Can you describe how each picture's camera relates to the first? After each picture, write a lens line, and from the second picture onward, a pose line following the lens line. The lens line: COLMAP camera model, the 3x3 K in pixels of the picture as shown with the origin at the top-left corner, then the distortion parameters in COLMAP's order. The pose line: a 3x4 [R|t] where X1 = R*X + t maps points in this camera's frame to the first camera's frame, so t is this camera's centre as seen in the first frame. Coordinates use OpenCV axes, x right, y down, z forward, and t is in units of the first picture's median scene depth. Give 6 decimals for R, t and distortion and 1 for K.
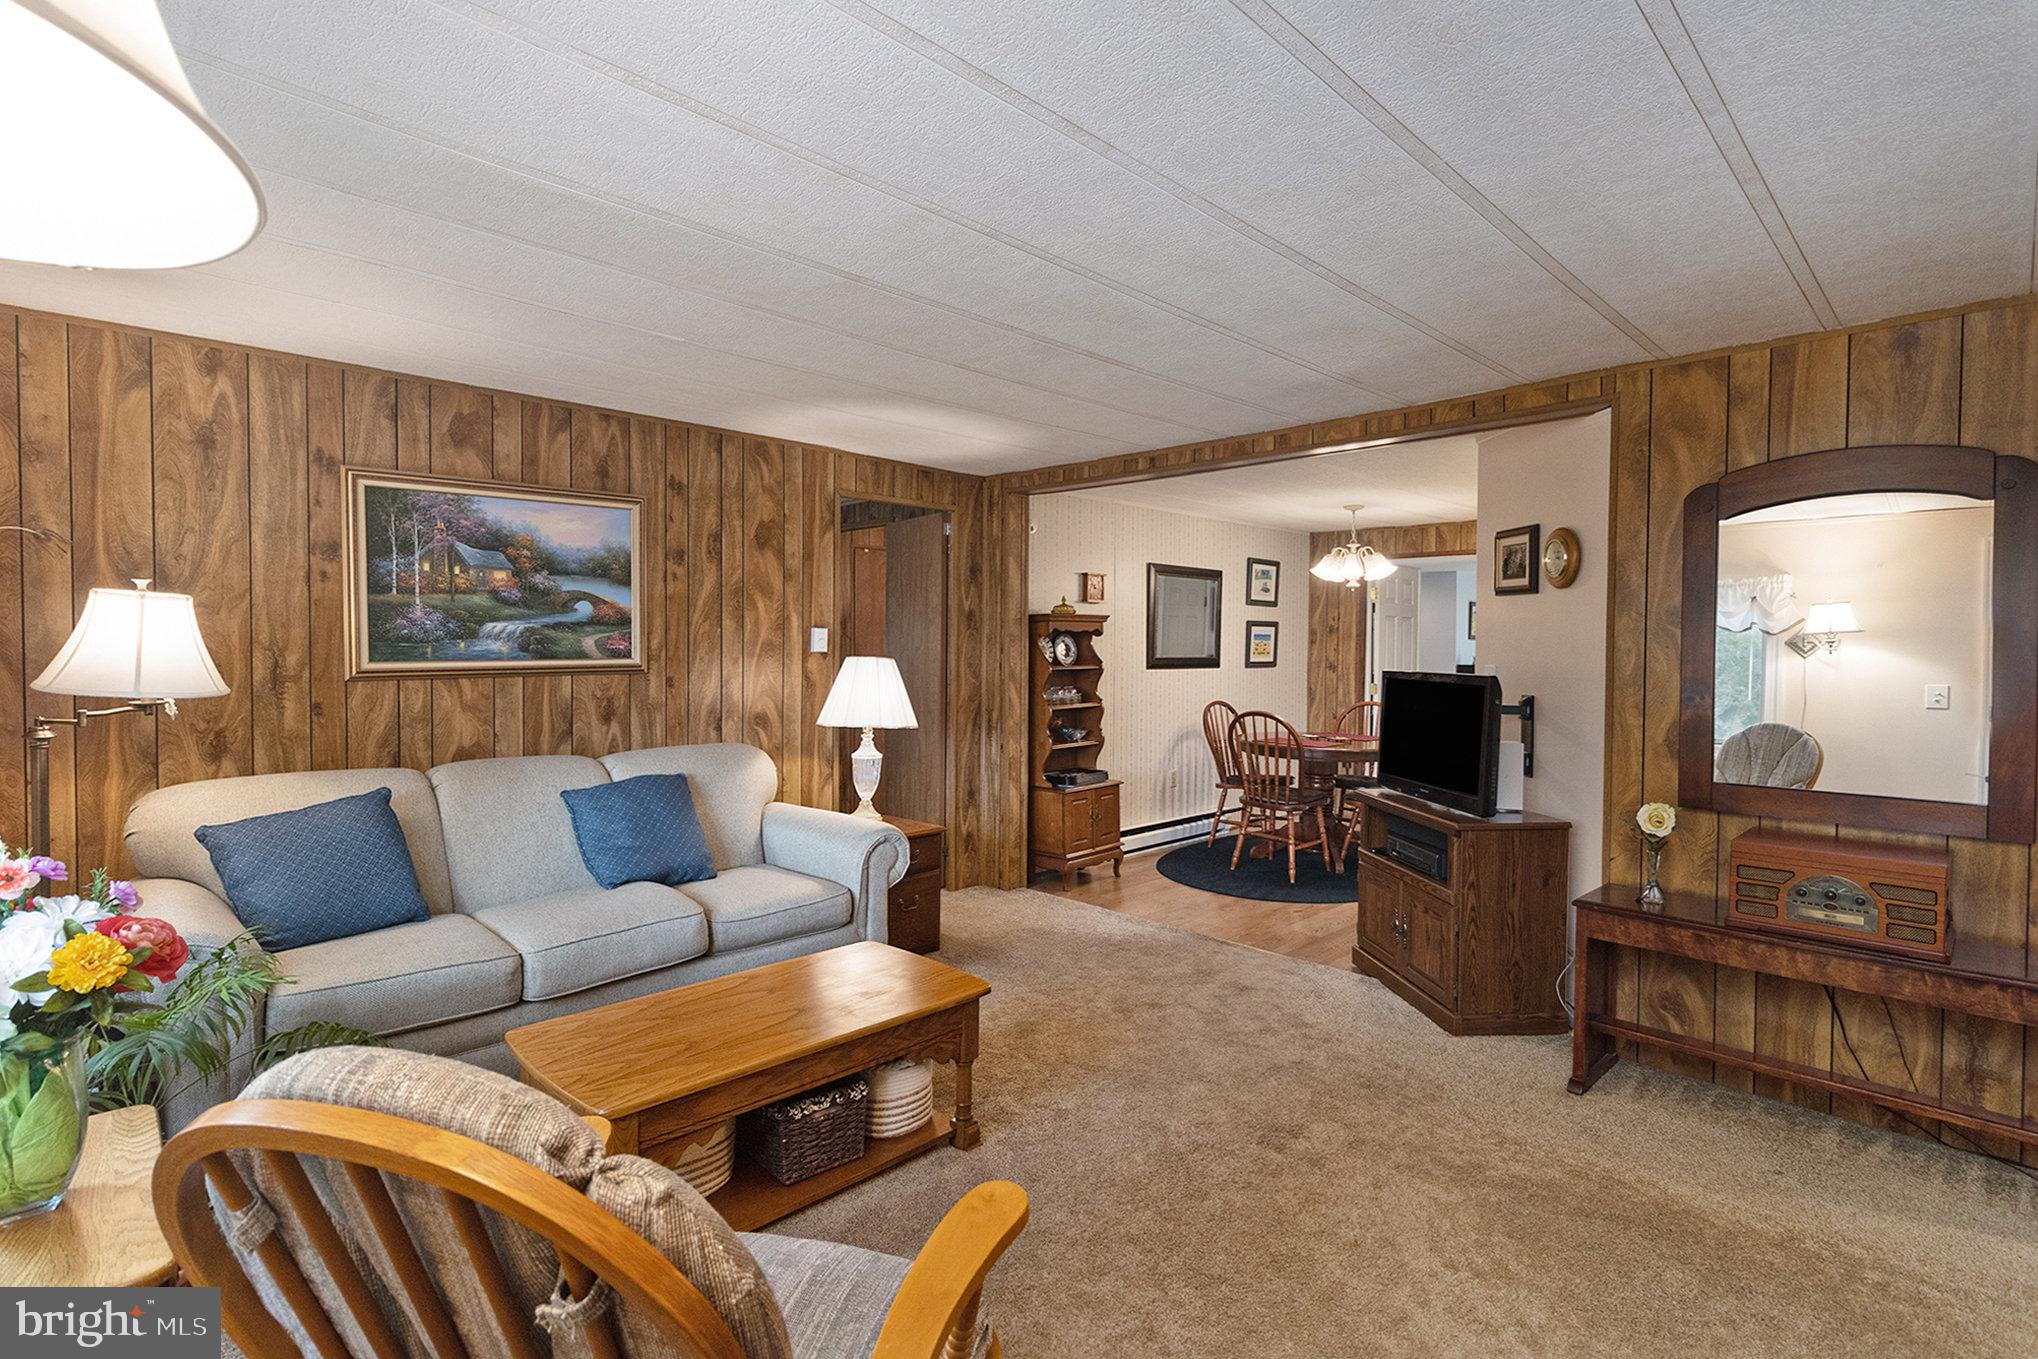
lens RADIAL K [[980.1, 0, 1002.7], [0, 980.1, 675.5], [0, 0, 1]] dist [0.014561, 0.001245]
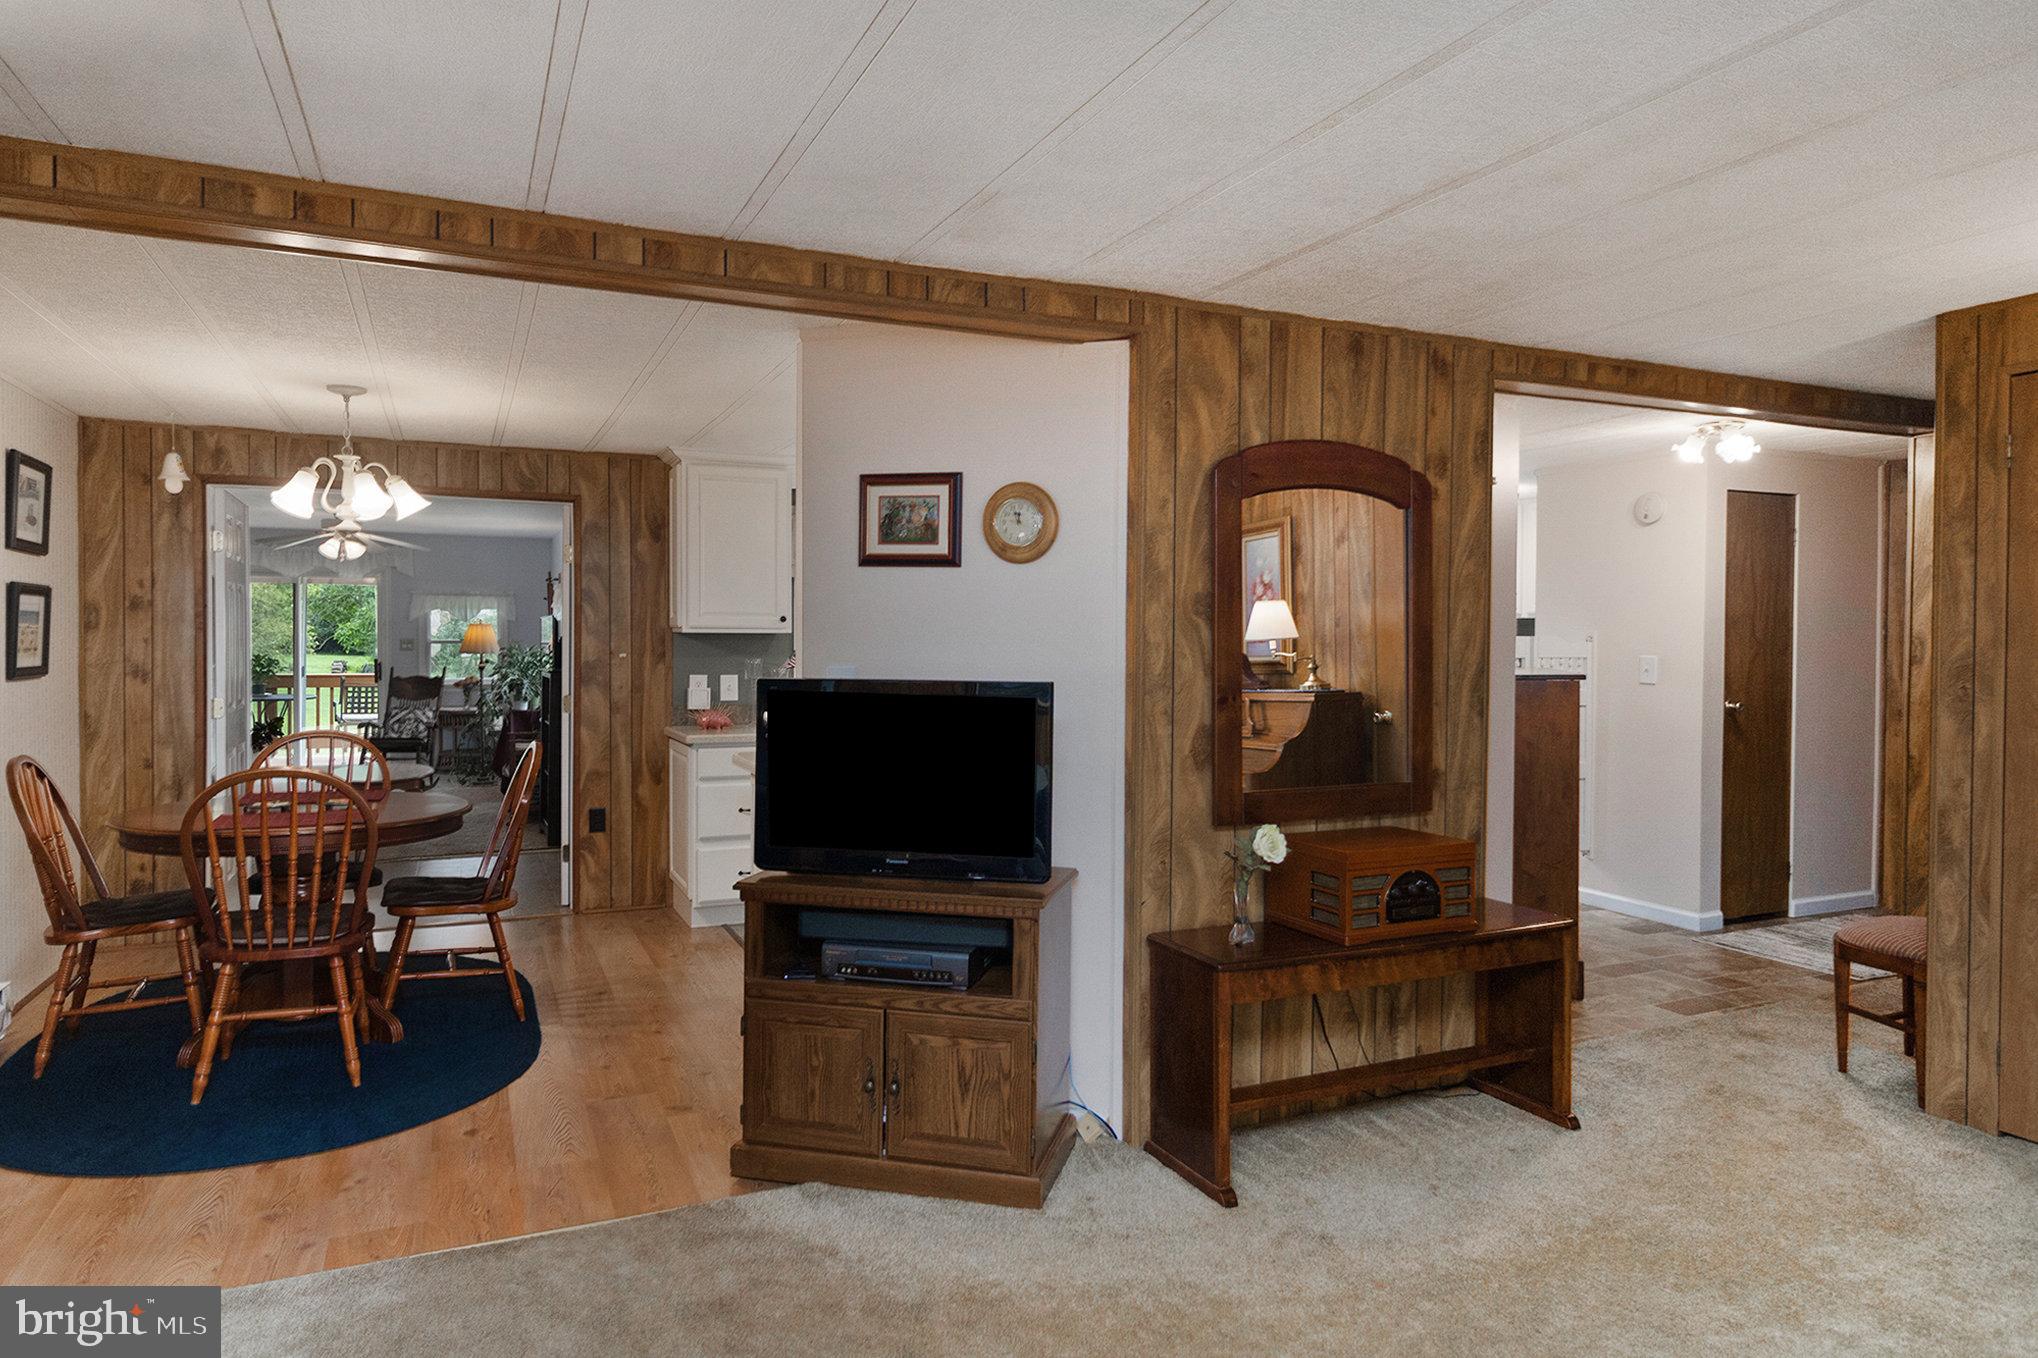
lens RADIAL K [[1251.1, 0, 1018.2], [0, 1251.1, 661.4], [0, 0, 1]] dist [0.032120, 0.003399]
pose [[0.341635, -0.013729, 0.939732, -0.373265], [0.023535, 0.999705, 0.006049, -0.020242], [-0.939538, 0.020050, 0.341857, 0.739327]]
